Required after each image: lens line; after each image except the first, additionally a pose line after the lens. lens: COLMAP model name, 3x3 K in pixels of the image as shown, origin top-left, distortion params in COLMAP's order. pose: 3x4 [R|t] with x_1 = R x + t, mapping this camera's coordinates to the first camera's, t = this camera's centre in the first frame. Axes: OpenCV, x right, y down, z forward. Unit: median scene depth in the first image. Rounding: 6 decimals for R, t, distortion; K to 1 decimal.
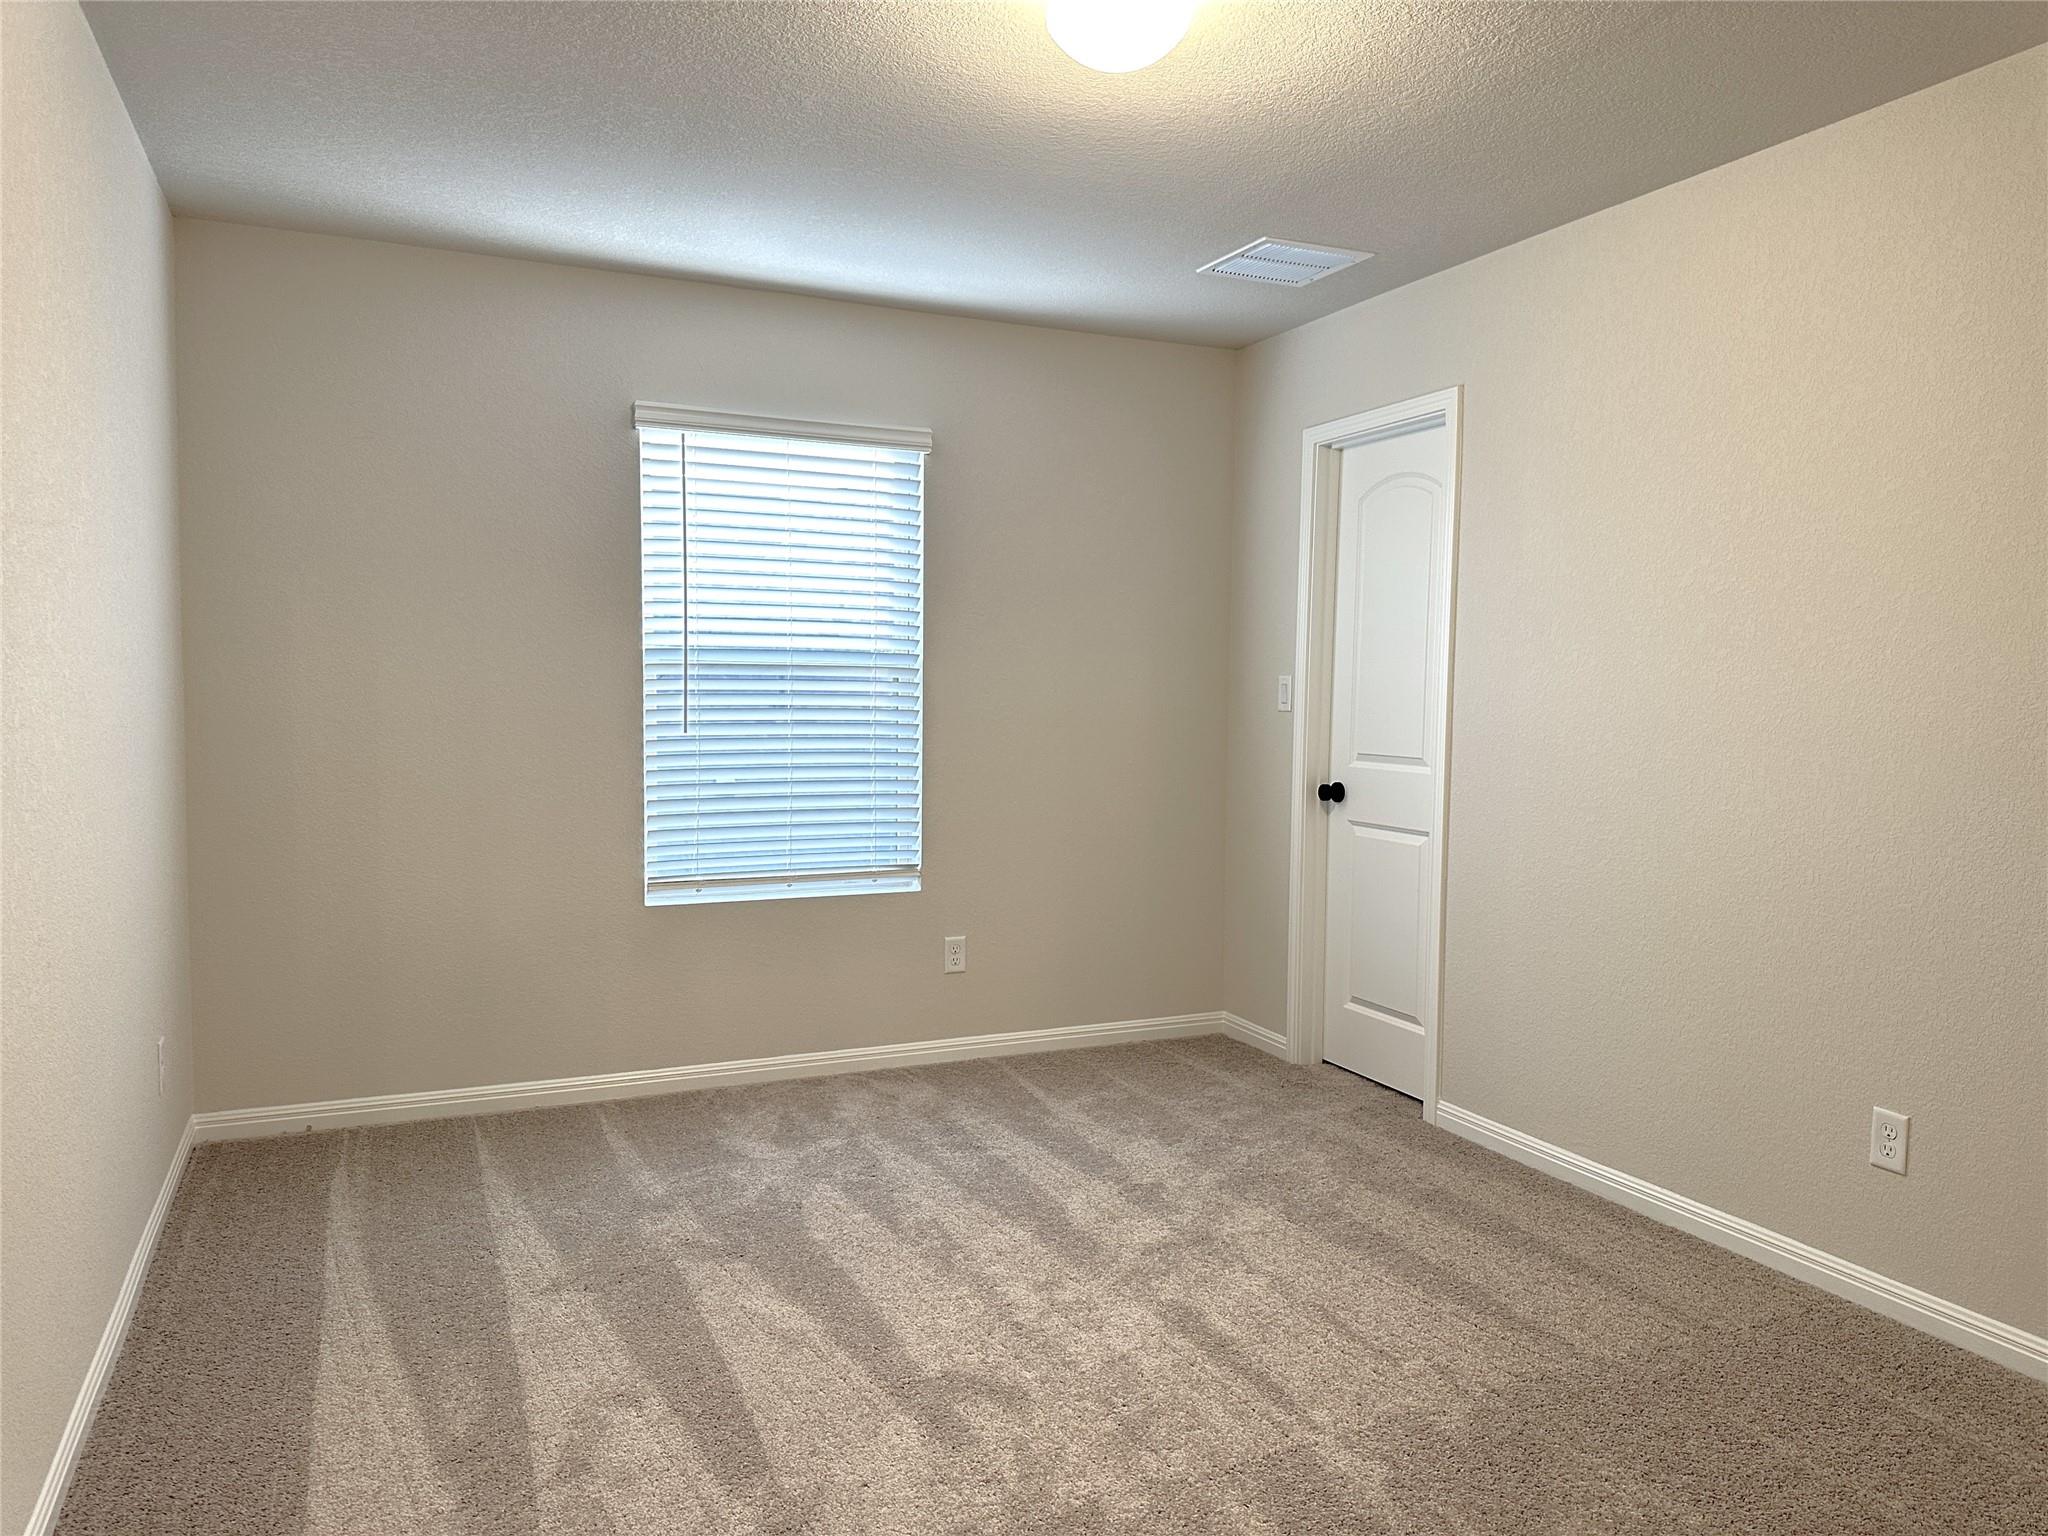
lens RADIAL K [[1413.7, 0, 1025.0], [0, 1413.7, 799.1], [0, 0, 1]] dist [0.003214, 0.001253]
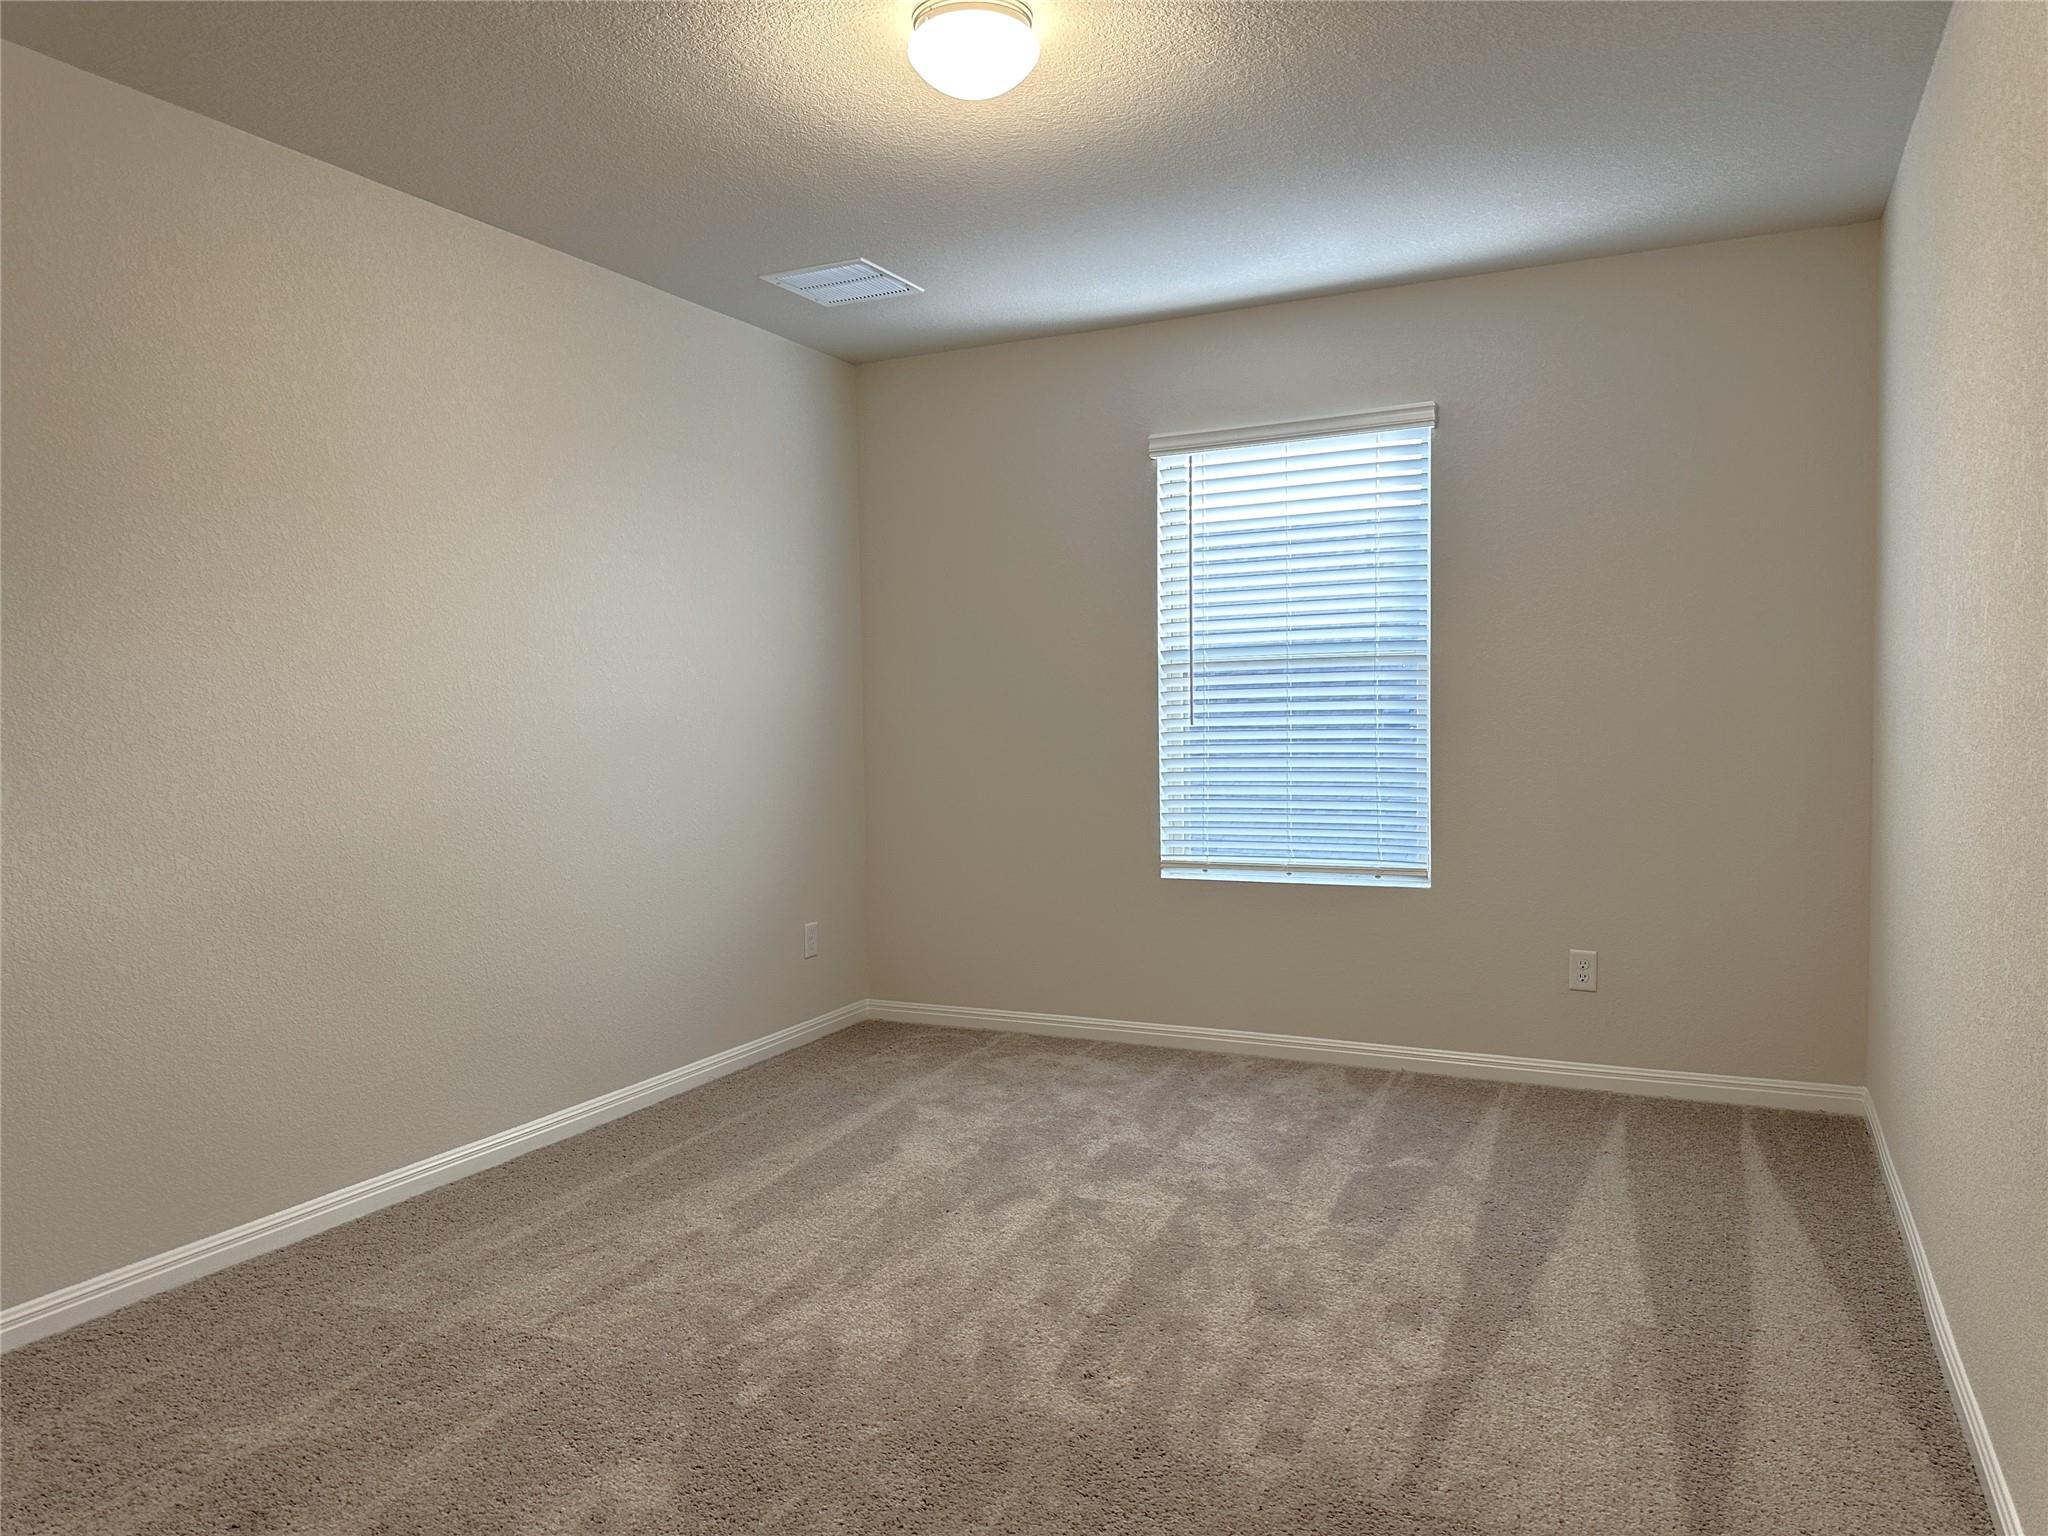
lens RADIAL K [[1394.2, 0, 1024.0], [0, 1394.2, 768.0], [0, 0, 1]] dist [0.001094, 0.001026]
pose [[0.620444, 0.009059, -0.784198, 0.500942], [-0.025944, 0.999623, -0.008978, -0.000386], [0.783821, 0.025916, 0.620446, 0.209196]]
